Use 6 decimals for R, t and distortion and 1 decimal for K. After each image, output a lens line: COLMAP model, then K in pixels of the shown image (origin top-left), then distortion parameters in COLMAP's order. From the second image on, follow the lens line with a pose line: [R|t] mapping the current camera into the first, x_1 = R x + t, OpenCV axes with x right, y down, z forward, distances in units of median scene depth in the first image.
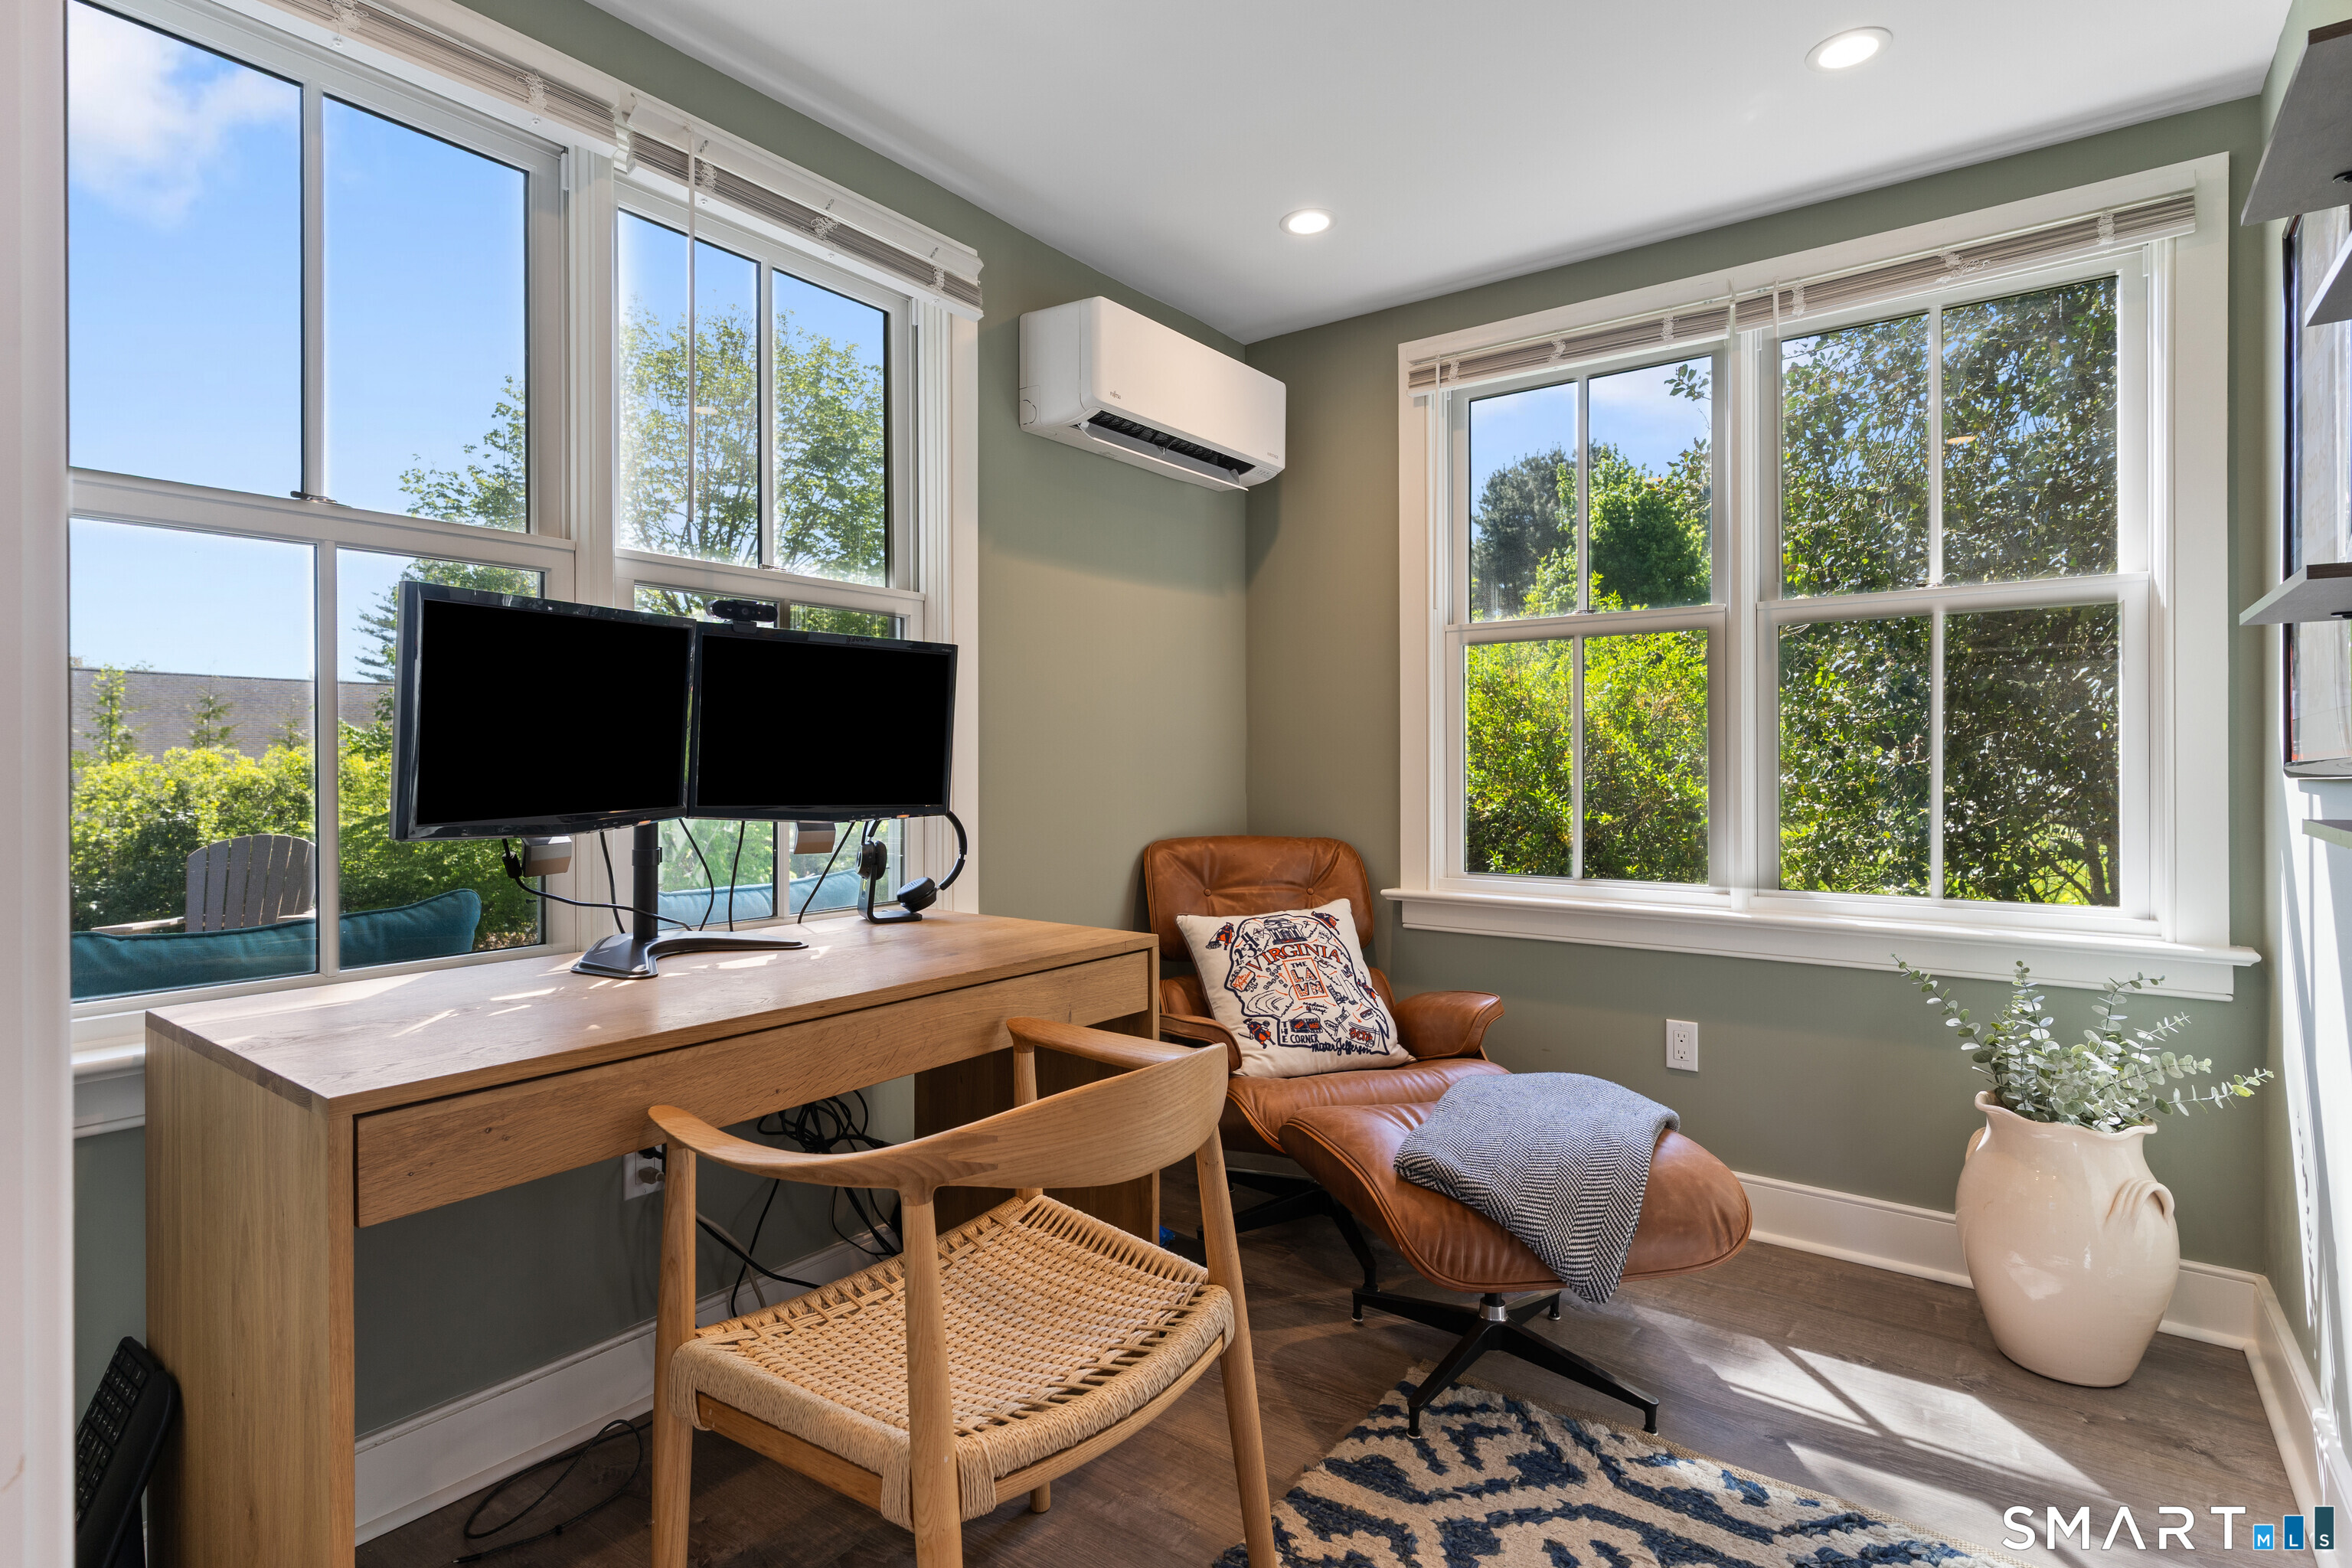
lens RADIAL K [[1174.9, 0, 1180.7], [0, 1174.9, 772.1], [0, 0, 1]] dist [-0.000248, 0.000012]
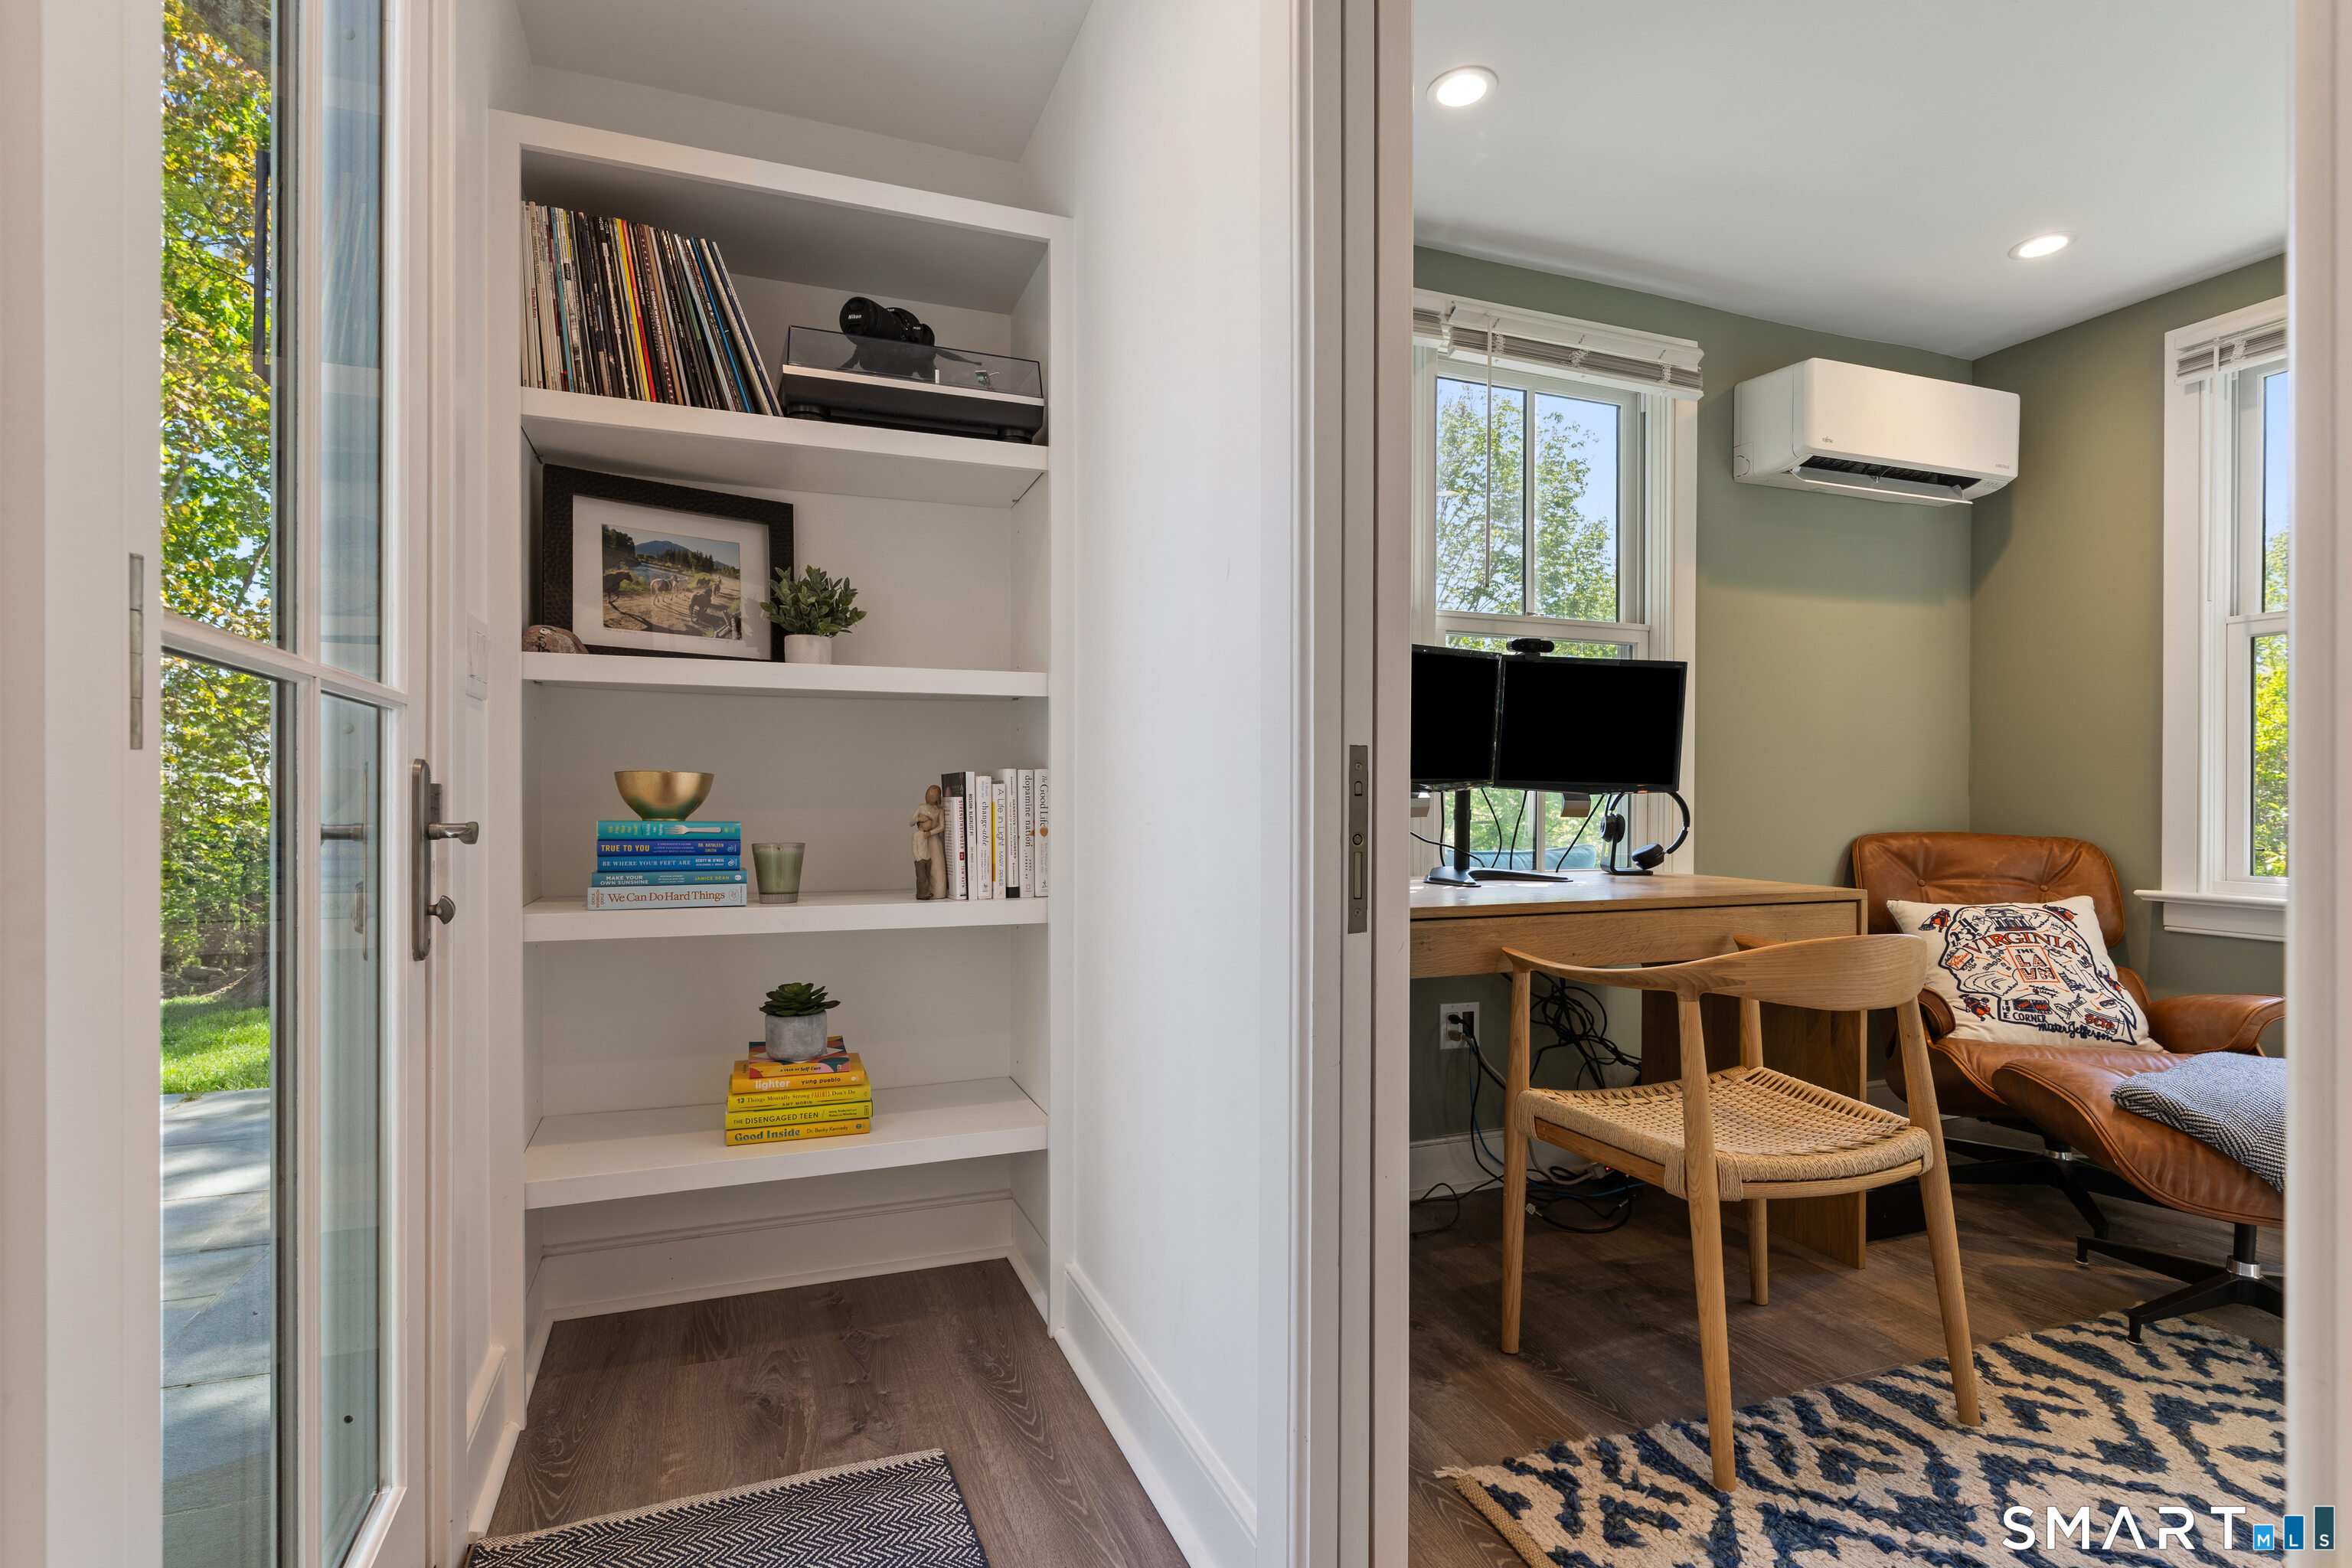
lens RADIAL K [[1139.8, 0, 1155.1], [0, 1139.8, 794.6], [0, 0, 1]] dist [0.005776, -0.000794]
pose [[0.837906, 0.007101, -0.545768, 0.007063], [-0.013083, 0.999889, -0.007077, 0.052410], [0.545658, 0.013070, 0.837906, -0.357502]]
